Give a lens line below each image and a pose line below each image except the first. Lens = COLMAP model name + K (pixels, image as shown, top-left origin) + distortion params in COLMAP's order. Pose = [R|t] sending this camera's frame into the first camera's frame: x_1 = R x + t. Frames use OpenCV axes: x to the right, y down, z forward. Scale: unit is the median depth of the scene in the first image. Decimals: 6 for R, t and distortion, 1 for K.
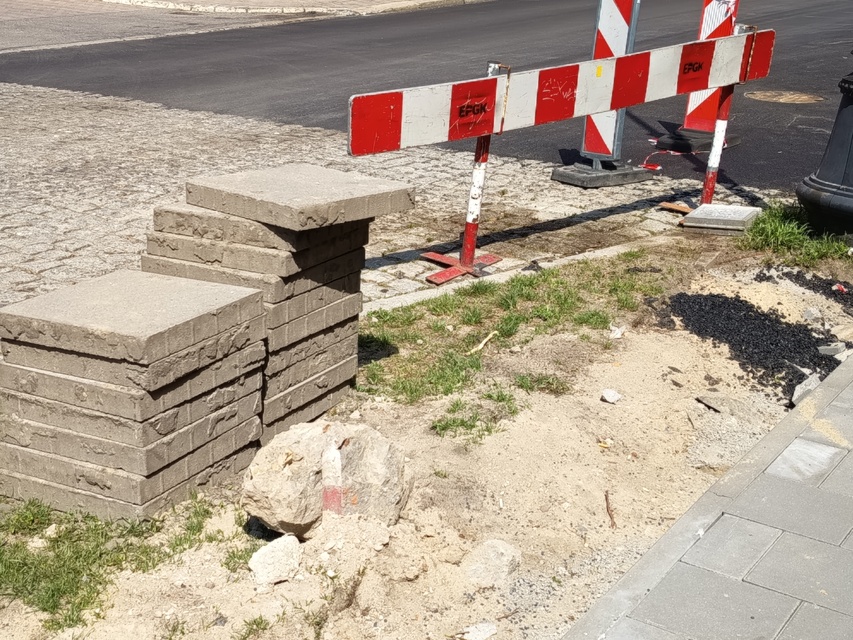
lens RADIAL K [[1202.3, 0, 395.1], [0, 1202.3, 324.0], [0, 0, 1]] dist [0.092280, 0.000000]
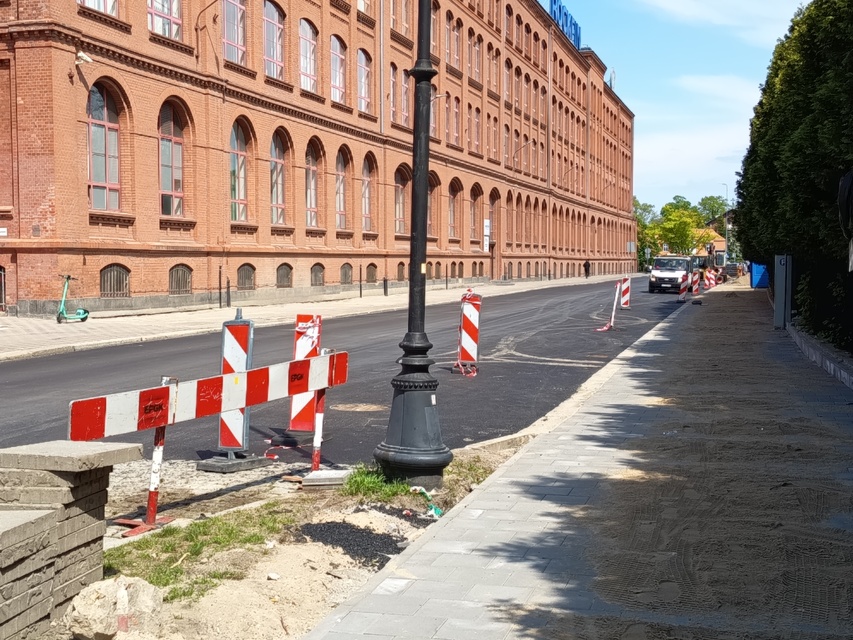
lens RADIAL K [[1202.3, 0, 425.1], [0, 1202.3, 317.9], [0, 0, 1]] dist [0.092280, 0.000000]
pose [[0.935171, -0.027264, 0.353146, -0.147058], [0.125470, 0.957880, -0.258307, 0.139260], [-0.331229, 0.285870, 0.899203, -0.456925]]
